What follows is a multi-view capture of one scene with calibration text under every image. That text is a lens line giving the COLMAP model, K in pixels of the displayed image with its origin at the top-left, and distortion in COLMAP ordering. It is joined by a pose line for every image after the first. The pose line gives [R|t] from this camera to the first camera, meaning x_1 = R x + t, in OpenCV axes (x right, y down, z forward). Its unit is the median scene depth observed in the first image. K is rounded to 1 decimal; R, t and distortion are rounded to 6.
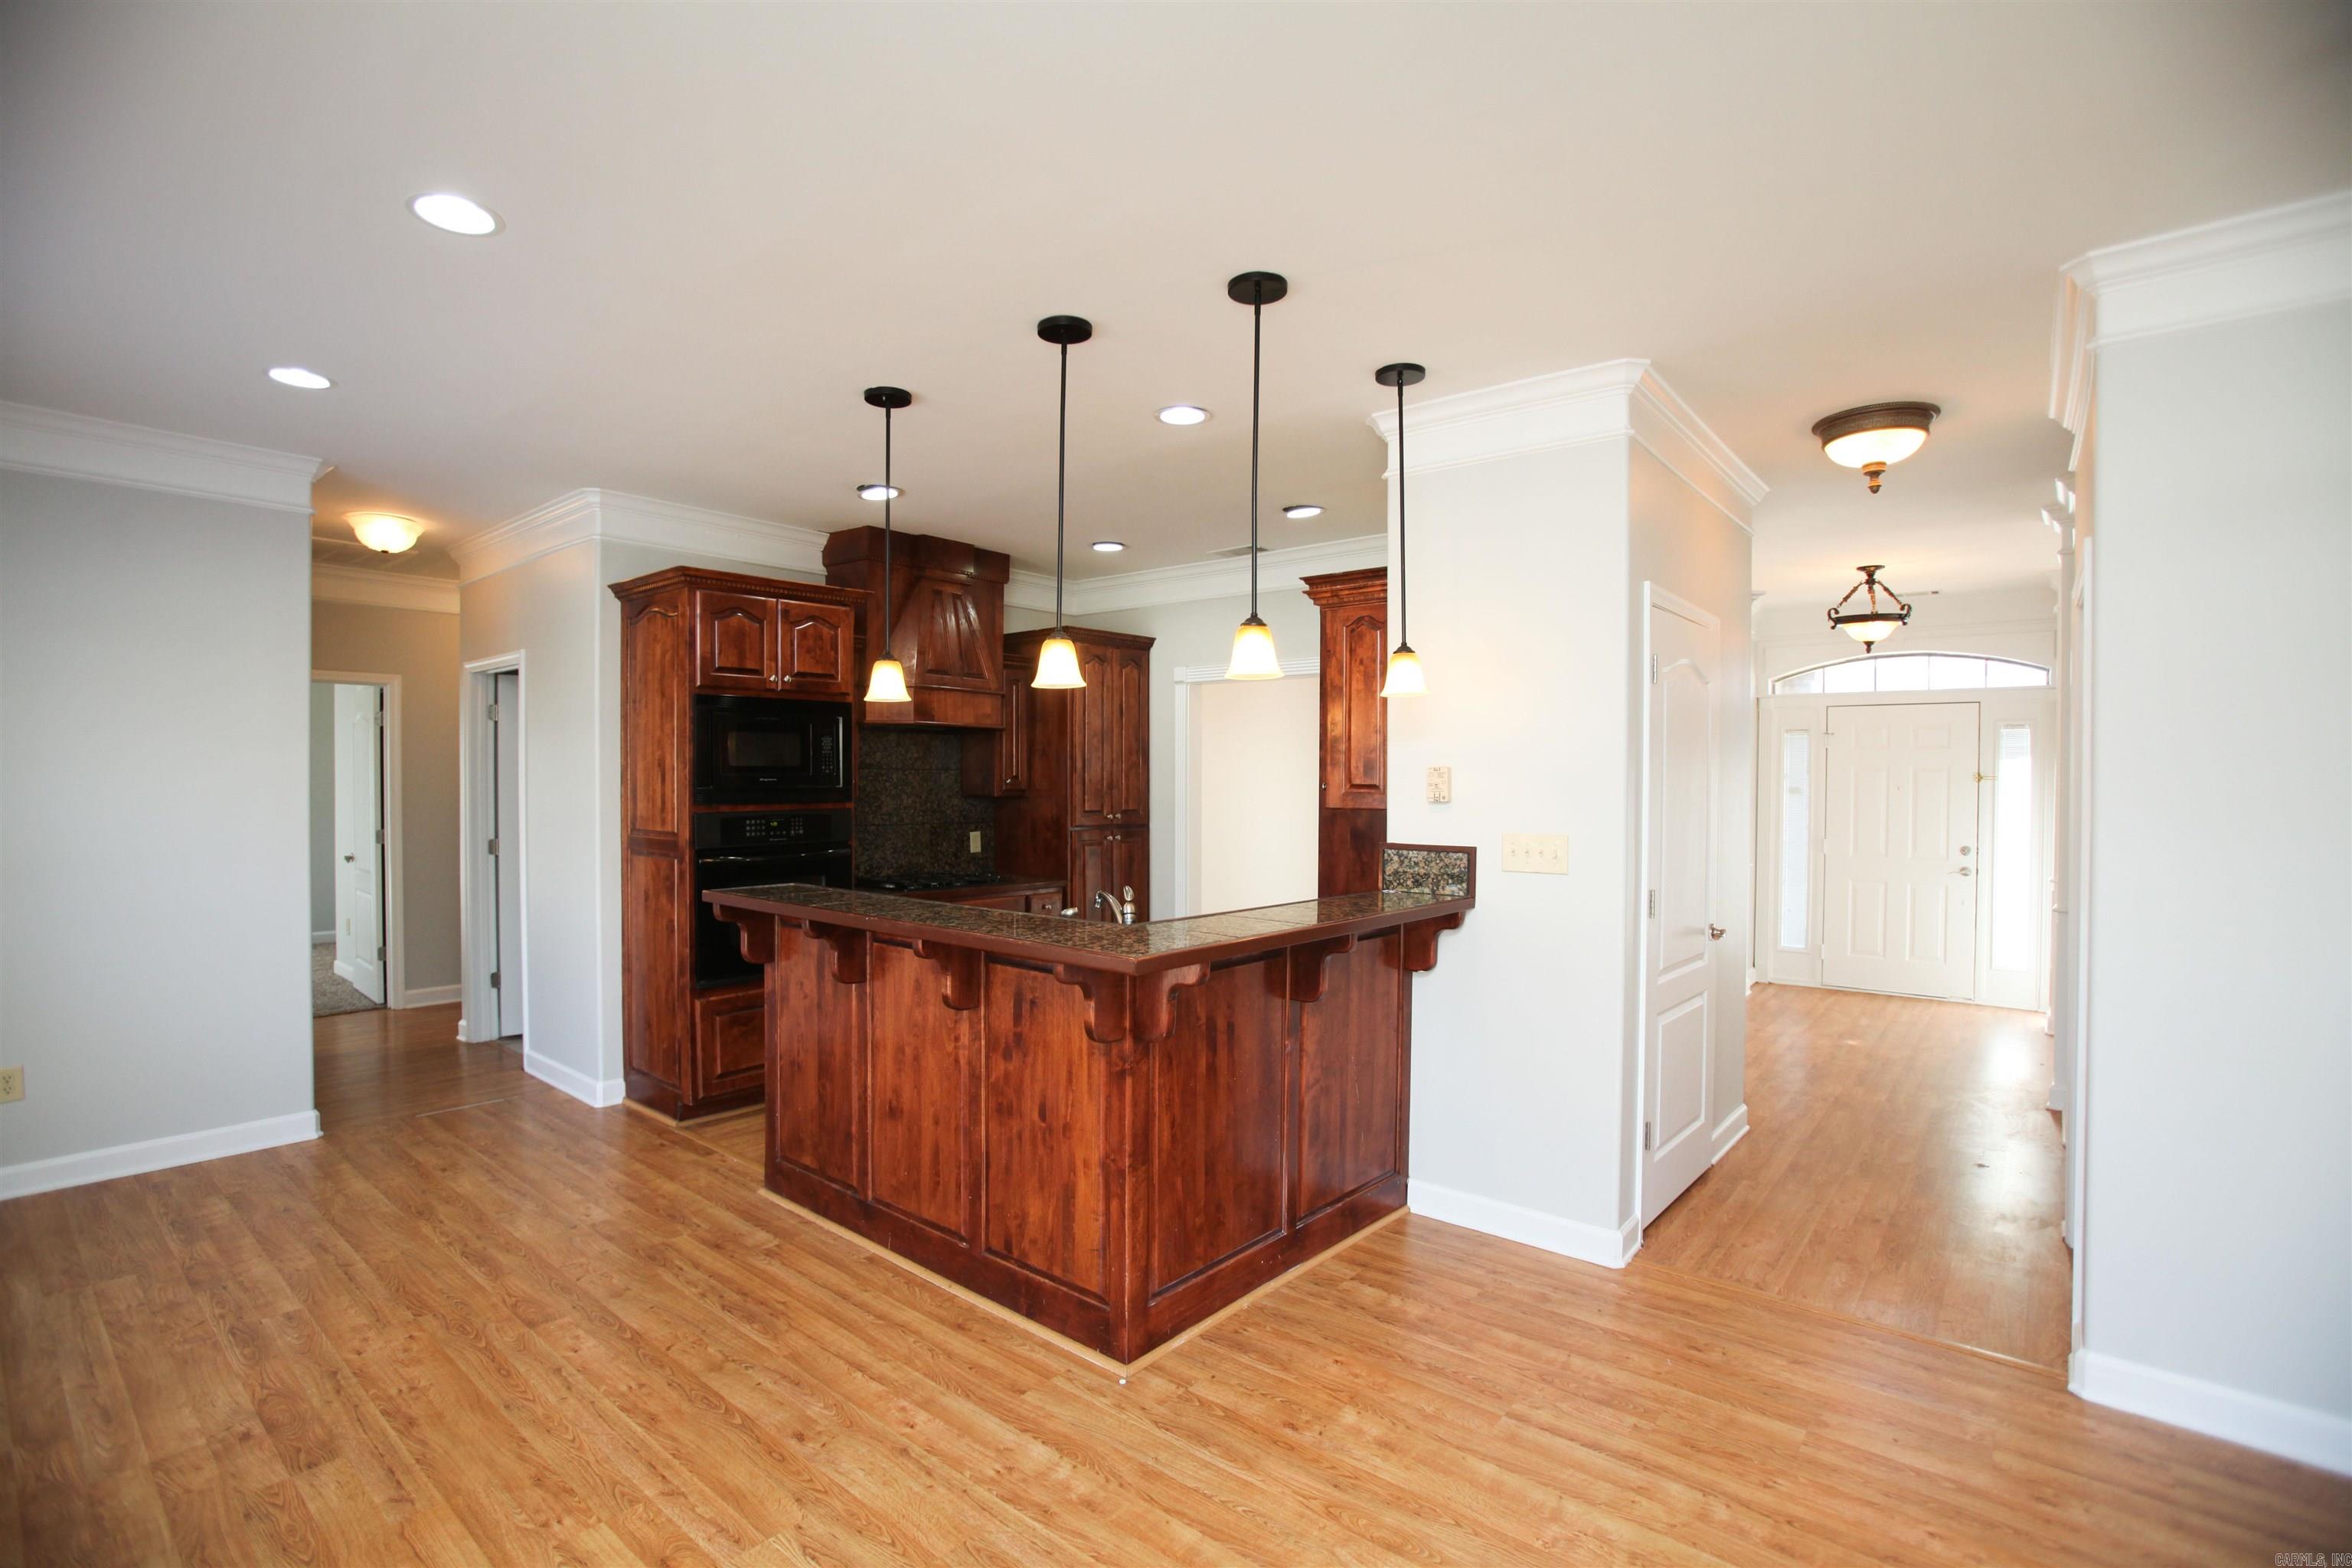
lens RADIAL K [[1078.9, 0, 1161.8], [0, 1078.9, 788.0], [0, 0, 1]] dist [-0.017856, 0.002552]
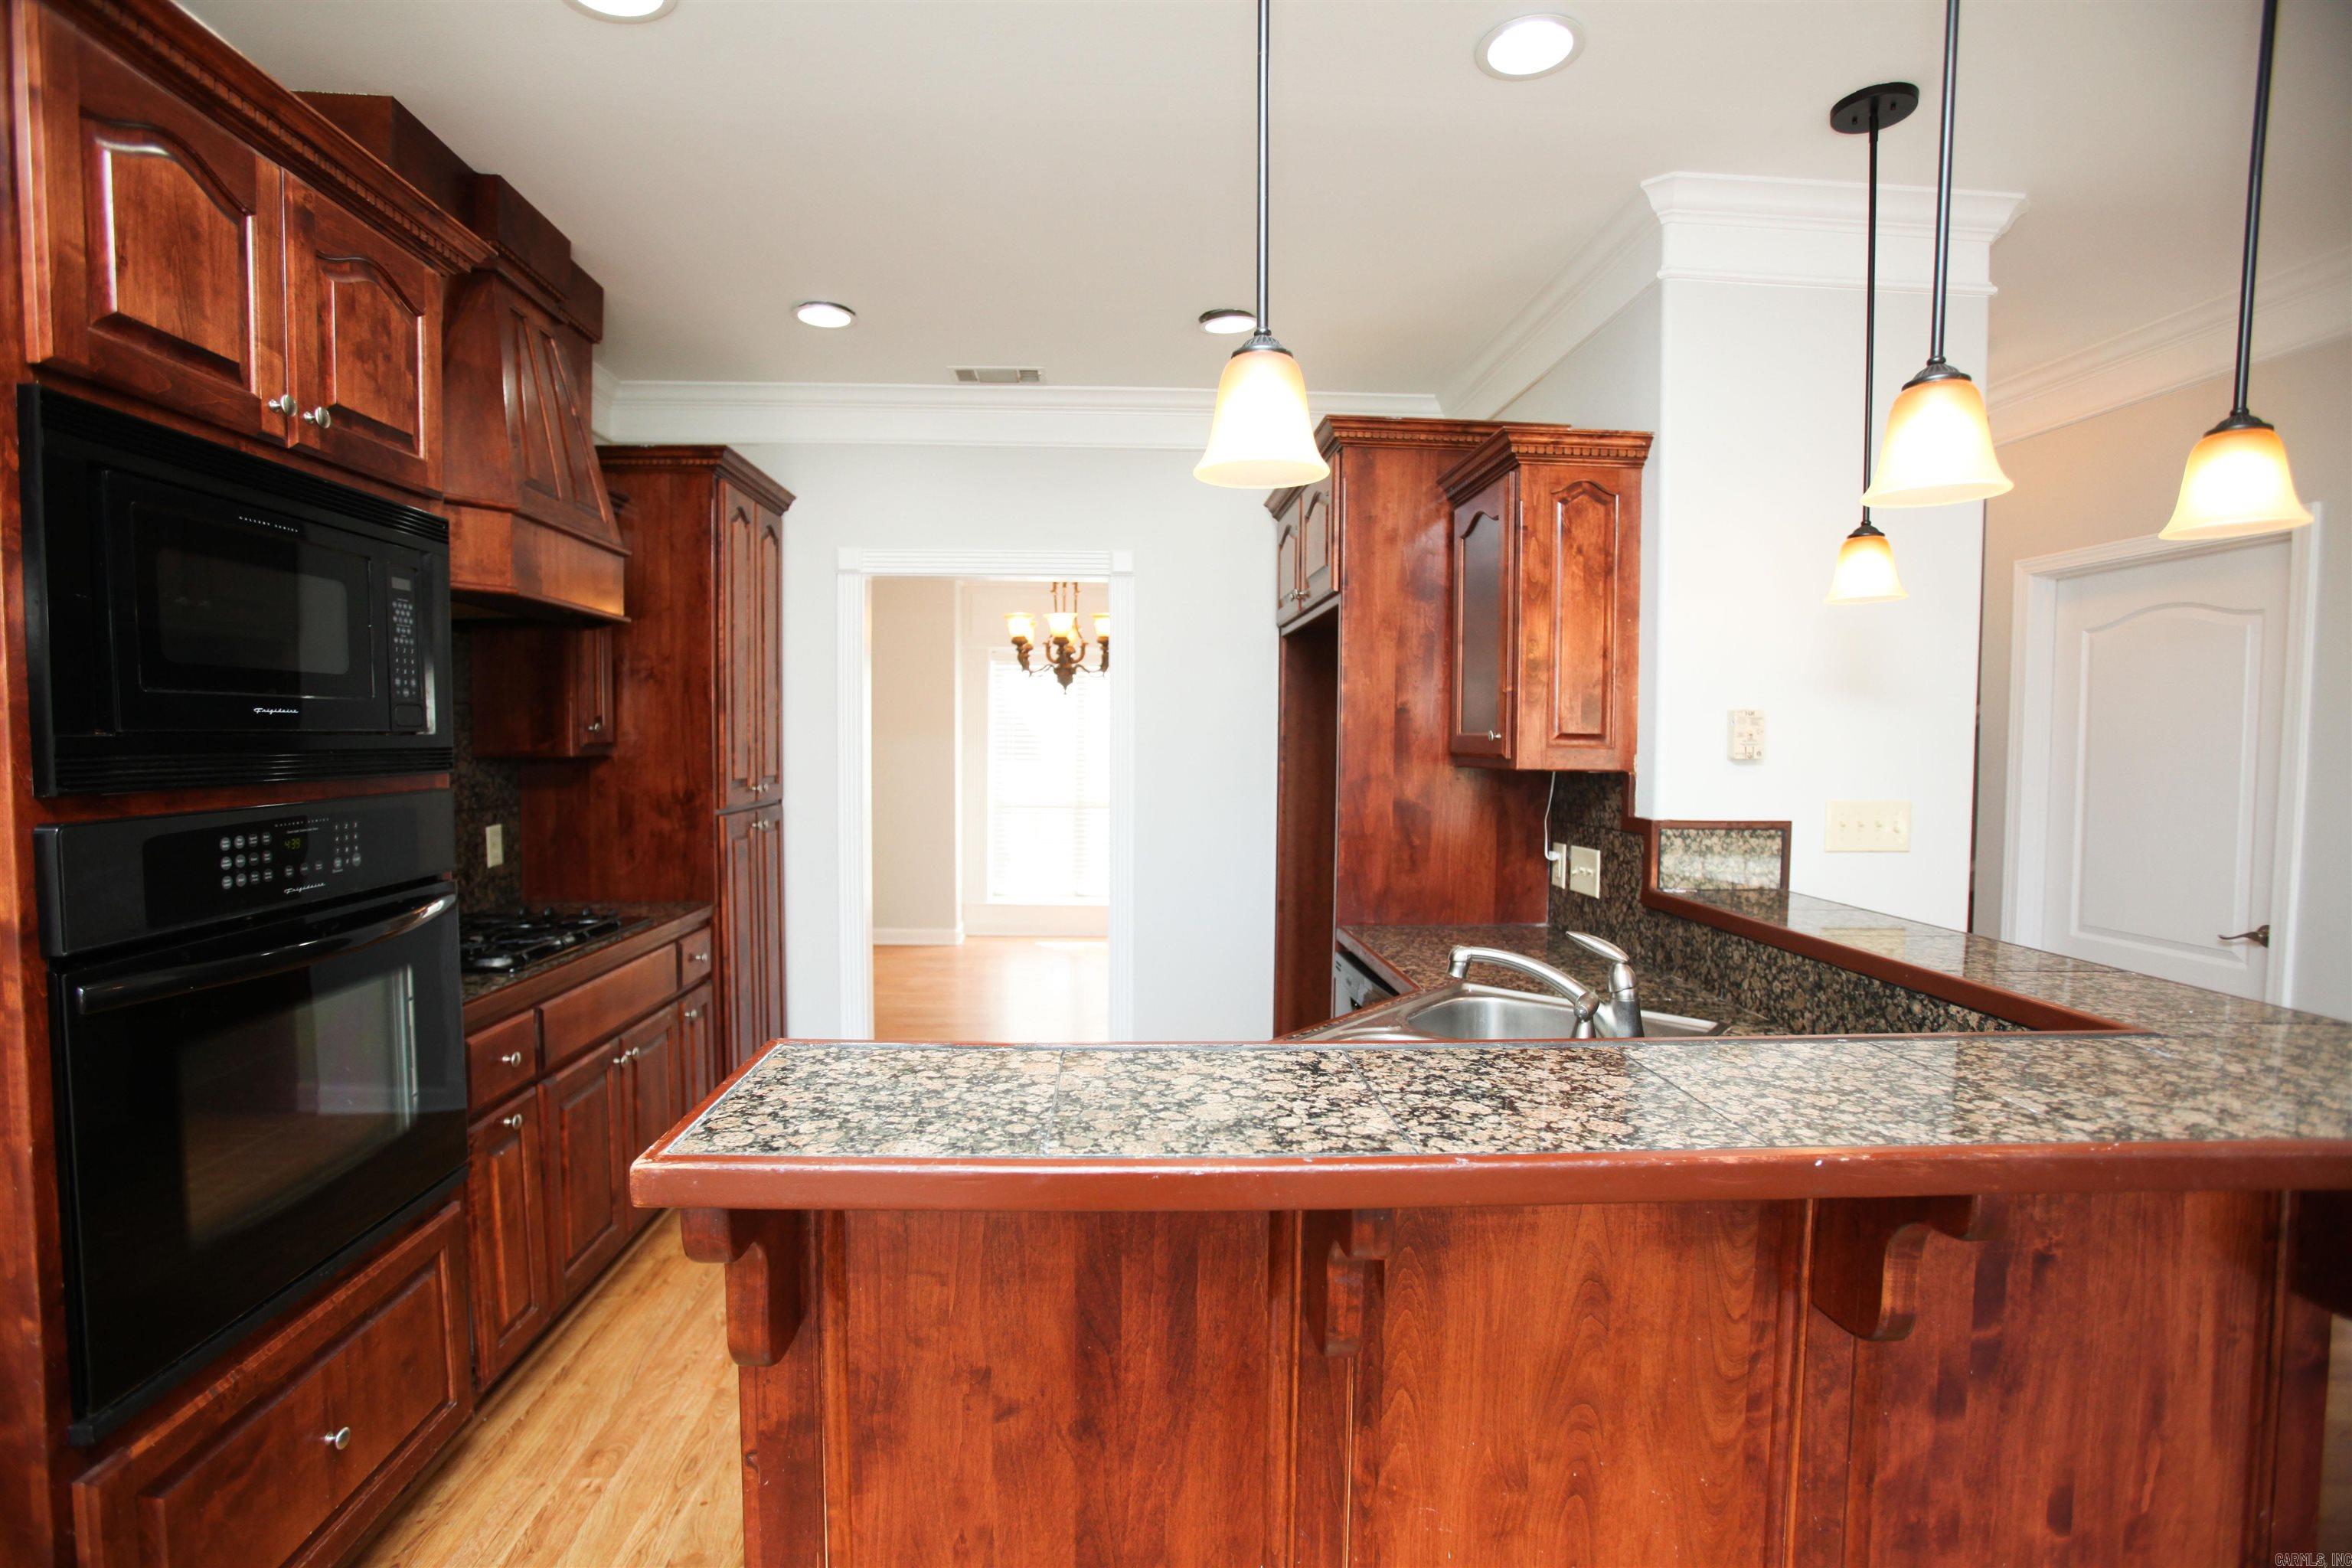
lens RADIAL K [[1078.9, 0, 1190.9], [0, 1078.9, 792.2], [0, 0, 1]] dist [-0.017856, 0.002552]
pose [[0.733009, -0.030758, 0.679524, -0.398140], [-0.000836, 0.998936, 0.046118, 0.001831], [-0.680219, -0.034373, 0.732203, 0.591193]]
